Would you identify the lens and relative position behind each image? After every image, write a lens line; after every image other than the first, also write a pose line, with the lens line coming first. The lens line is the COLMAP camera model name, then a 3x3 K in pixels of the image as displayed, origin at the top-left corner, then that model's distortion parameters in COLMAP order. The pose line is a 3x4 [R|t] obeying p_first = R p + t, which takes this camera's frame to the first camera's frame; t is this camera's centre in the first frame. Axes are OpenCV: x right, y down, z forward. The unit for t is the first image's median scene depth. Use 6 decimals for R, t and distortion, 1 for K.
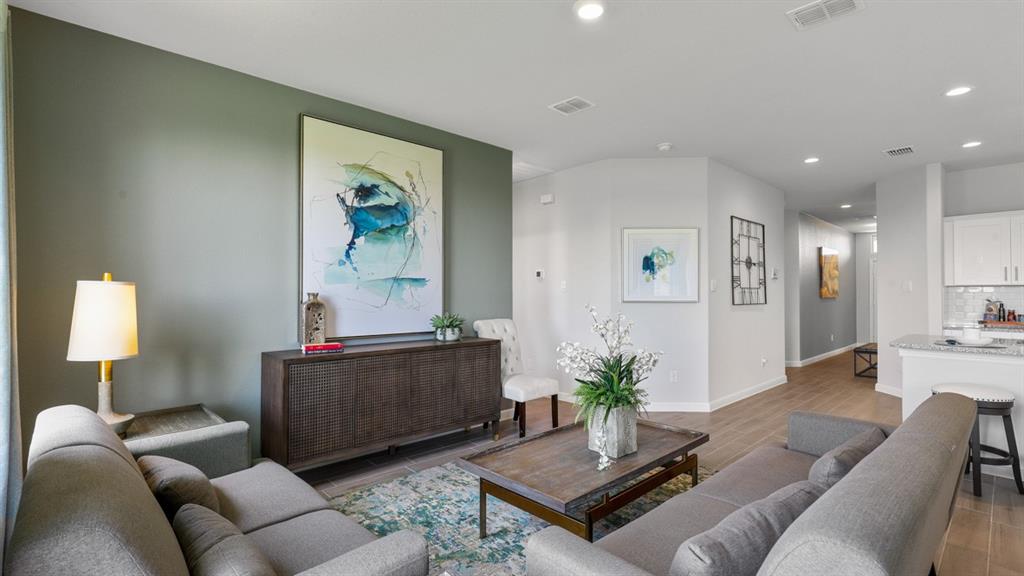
lens RADIAL K [[468.9, 0, 510.8], [0, 468.9, 291.5], [0, 0, 1]] dist [-0.000196, -0.000141]
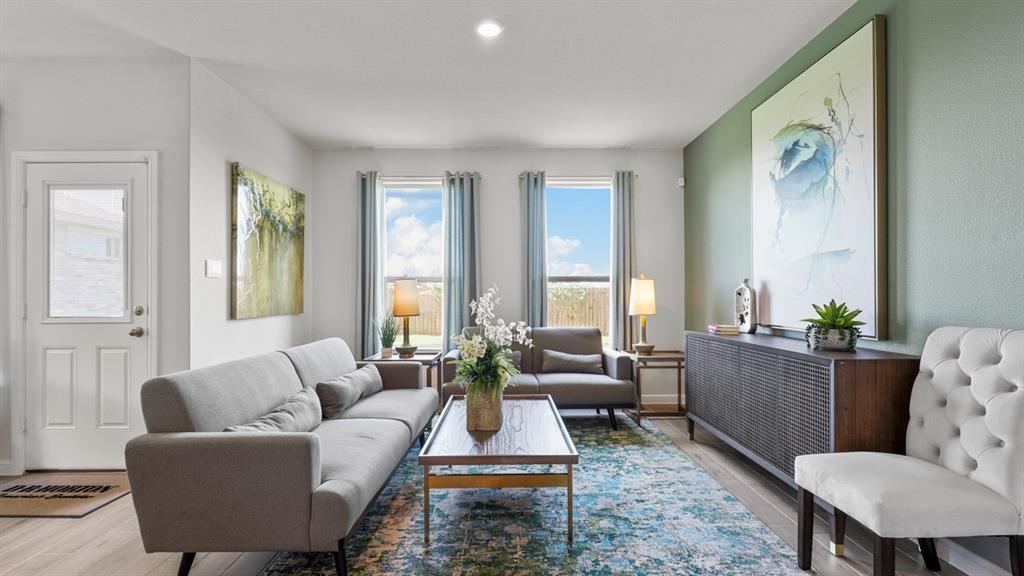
lens RADIAL K [[482.5, 0, 512.0], [0, 482.5, 288.0], [0, 0, 1]] dist [0.022343, 0.000094]
pose [[-0.684634, -0.006022, -0.728862, 0.647326], [0.014393, 0.999659, -0.021779, 0.034779], [0.728745, -0.025401, -0.684314, 1.198869]]
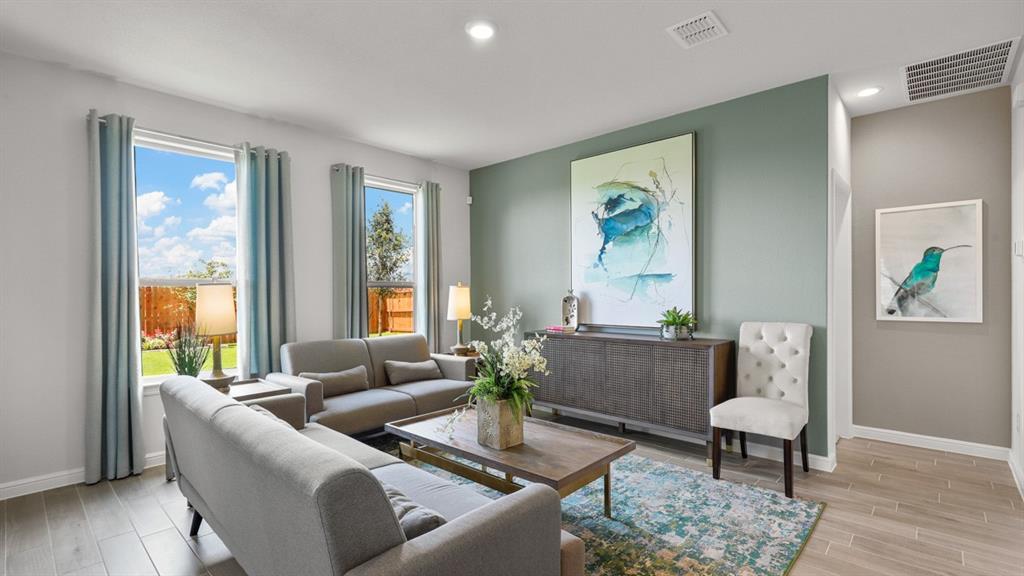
lens RADIAL K [[468.9, 0, 510.8], [0, 468.9, 291.5], [0, 0, 1]] dist [-0.000196, -0.000141]
pose [[0.061494, 0.001012, -0.998107, 0.829016], [0.014193, 0.999897, 0.001888, 0.002837], [0.998007, -0.014282, 0.061473, 0.650997]]
